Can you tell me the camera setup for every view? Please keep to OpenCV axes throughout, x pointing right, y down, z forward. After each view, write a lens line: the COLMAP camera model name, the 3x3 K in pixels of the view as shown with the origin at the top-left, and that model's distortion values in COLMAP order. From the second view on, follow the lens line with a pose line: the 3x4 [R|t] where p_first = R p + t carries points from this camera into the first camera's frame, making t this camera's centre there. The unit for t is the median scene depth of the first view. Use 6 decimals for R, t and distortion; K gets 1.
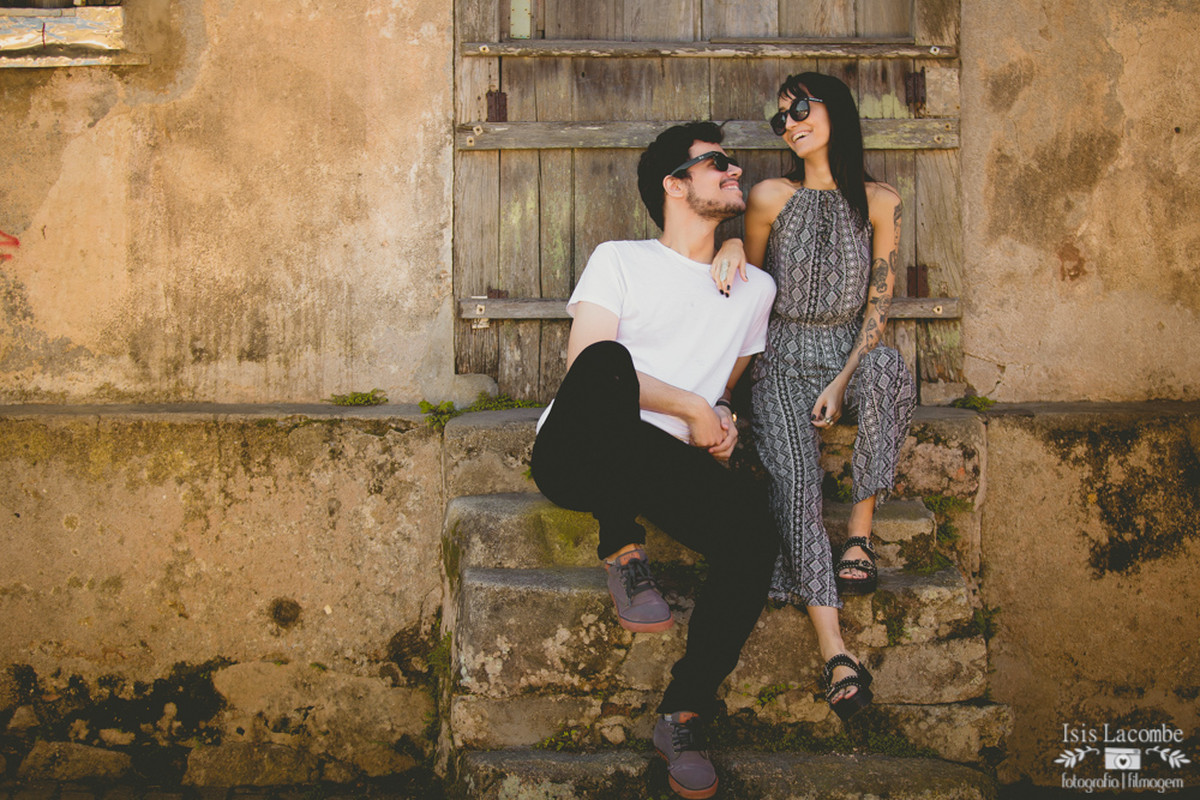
lens RADIAL K [[2440.3, 0, 600.0], [0, 2440.3, 400.0], [0, 0, 1]] dist [-0.280778, -0.062997]
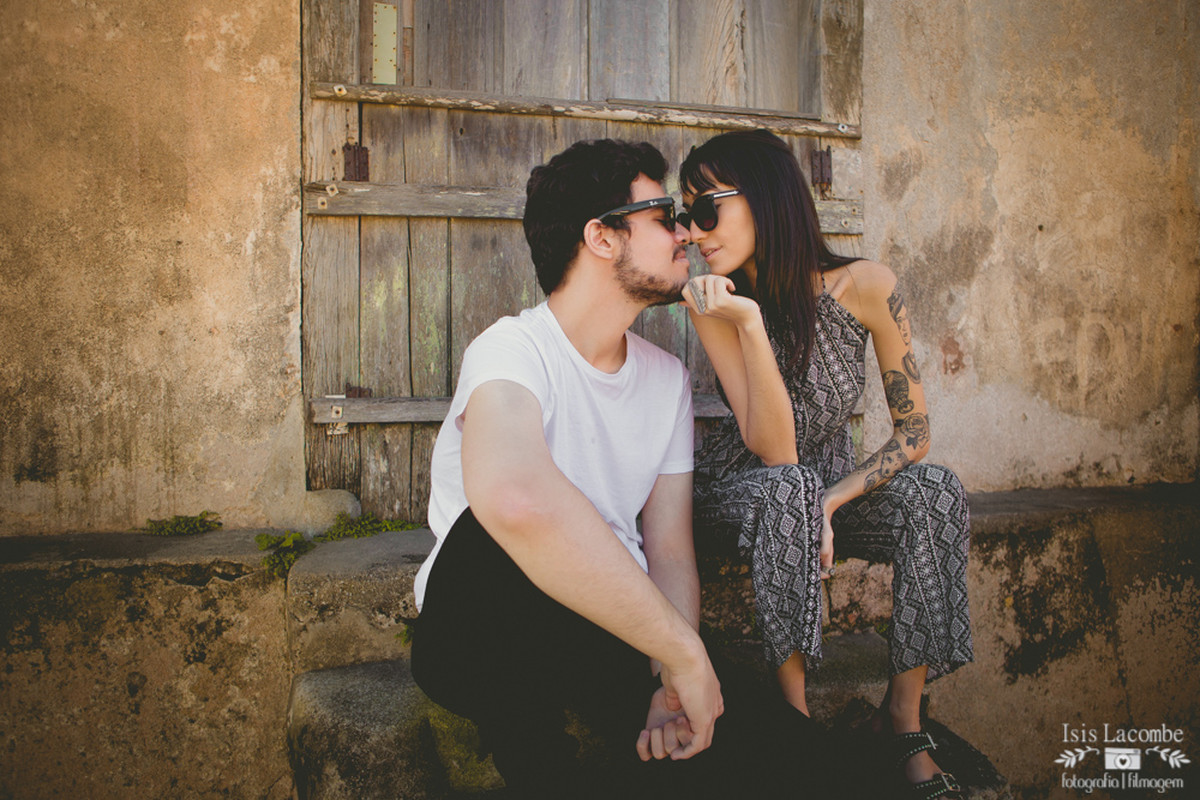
lens RADIAL K [[855.5, 0, 598.6], [0, 855.5, 411.0], [0, 0, 1]] dist [-0.104382, 0.078084]
pose [[0.973290, -0.011359, 0.229297, -0.028958], [0.012320, 0.999920, -0.002761, -0.035560], [-0.229248, 0.005512, 0.973353, 0.704953]]
